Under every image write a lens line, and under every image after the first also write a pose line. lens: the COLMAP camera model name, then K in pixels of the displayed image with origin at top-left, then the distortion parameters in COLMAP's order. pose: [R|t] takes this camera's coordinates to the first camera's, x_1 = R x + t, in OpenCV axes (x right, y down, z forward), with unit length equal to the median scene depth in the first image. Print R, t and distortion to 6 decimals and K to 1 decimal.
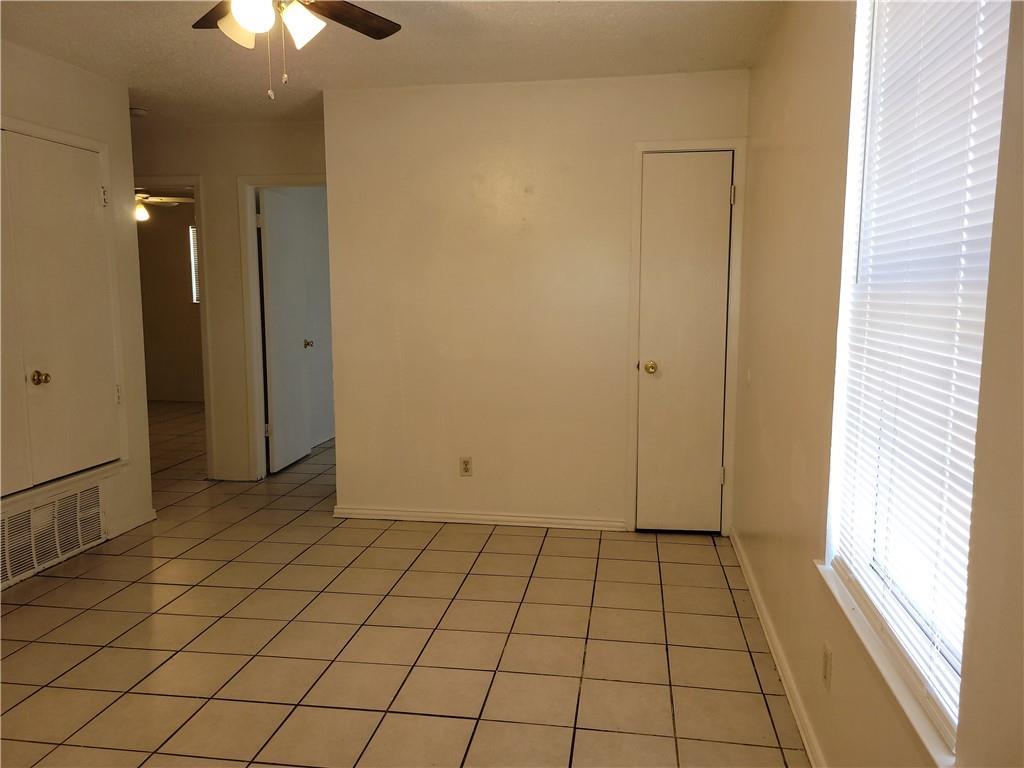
lens RADIAL K [[782.4, 0, 507.7], [0, 782.4, 384.8], [0, 0, 1]] dist [0.069410, -0.001089]
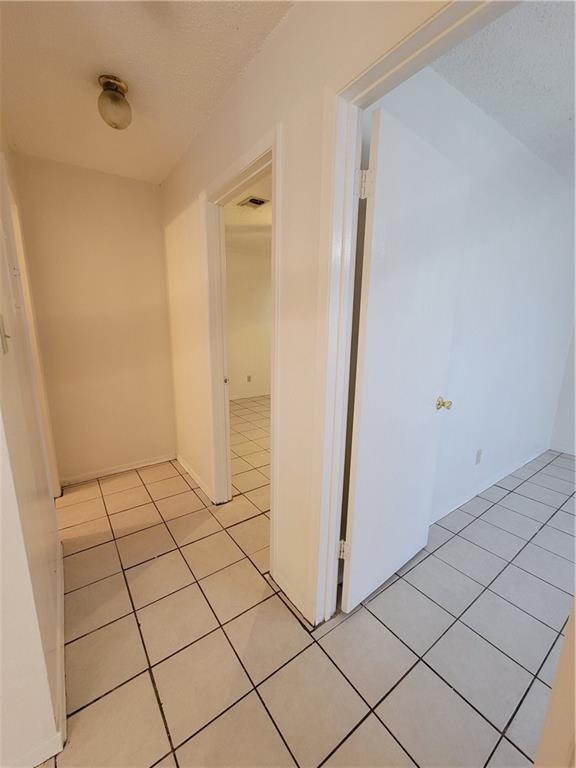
lens RADIAL K [[313.2, 0, 288.1], [0, 313.2, 388.1], [0, 0, 1]] dist [0.000060, 0.000002]
pose [[0.716440, 0.151891, -0.680913, -0.187038], [-0.093844, 0.988123, 0.121680, -0.095071], [0.691308, -0.023276, 0.722185, 0.793933]]
